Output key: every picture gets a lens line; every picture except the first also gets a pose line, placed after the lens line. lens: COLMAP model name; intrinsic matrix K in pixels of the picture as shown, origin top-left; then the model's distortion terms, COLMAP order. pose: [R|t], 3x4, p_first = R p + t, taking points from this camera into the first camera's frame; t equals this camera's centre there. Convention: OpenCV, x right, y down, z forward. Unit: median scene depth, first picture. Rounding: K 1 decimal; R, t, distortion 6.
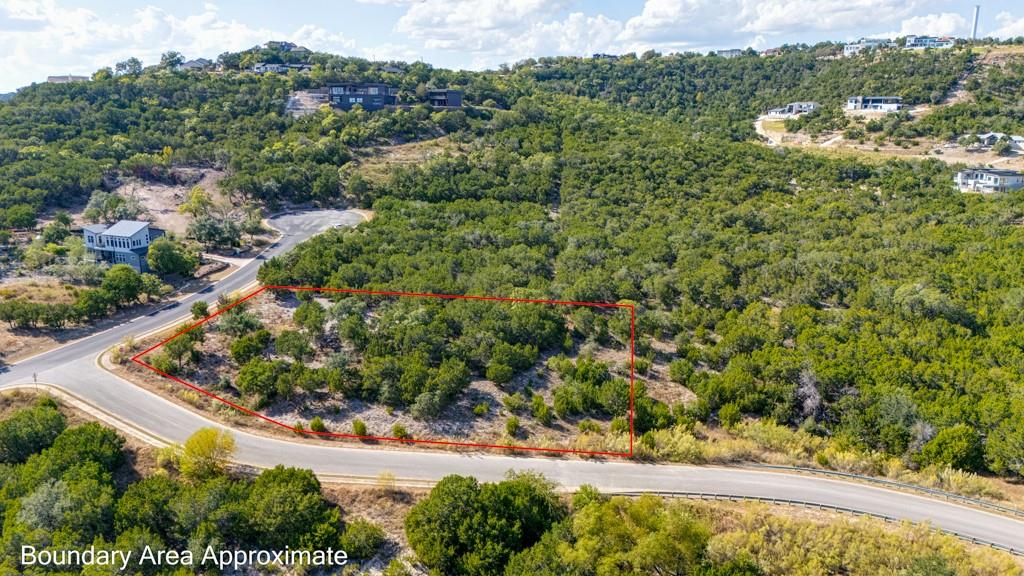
lens RADIAL K [[748.5, 0, 509.0], [0, 748.5, 290.1], [0, 0, 1]] dist [0.064964, -0.058292]
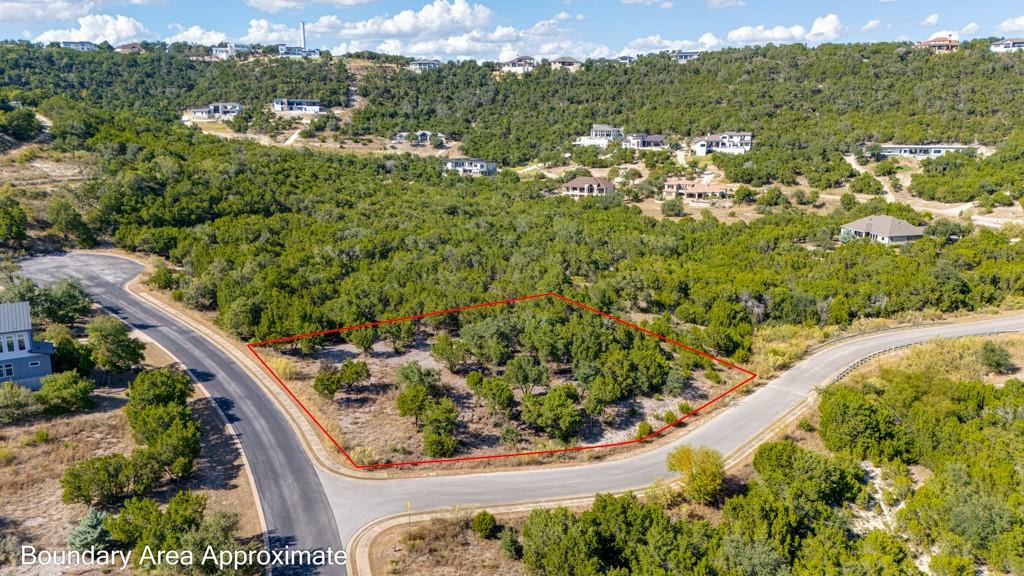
lens RADIAL K [[748.5, 0, 509.0], [0, 748.5, 291.9], [0, 0, 1]] dist [0.064964, -0.058292]
pose [[0.587351, -0.190223, 0.786660, -0.927057], [0.188158, 0.977448, 0.095871, -0.107144], [-0.787157, 0.091706, 0.609897, 0.430612]]
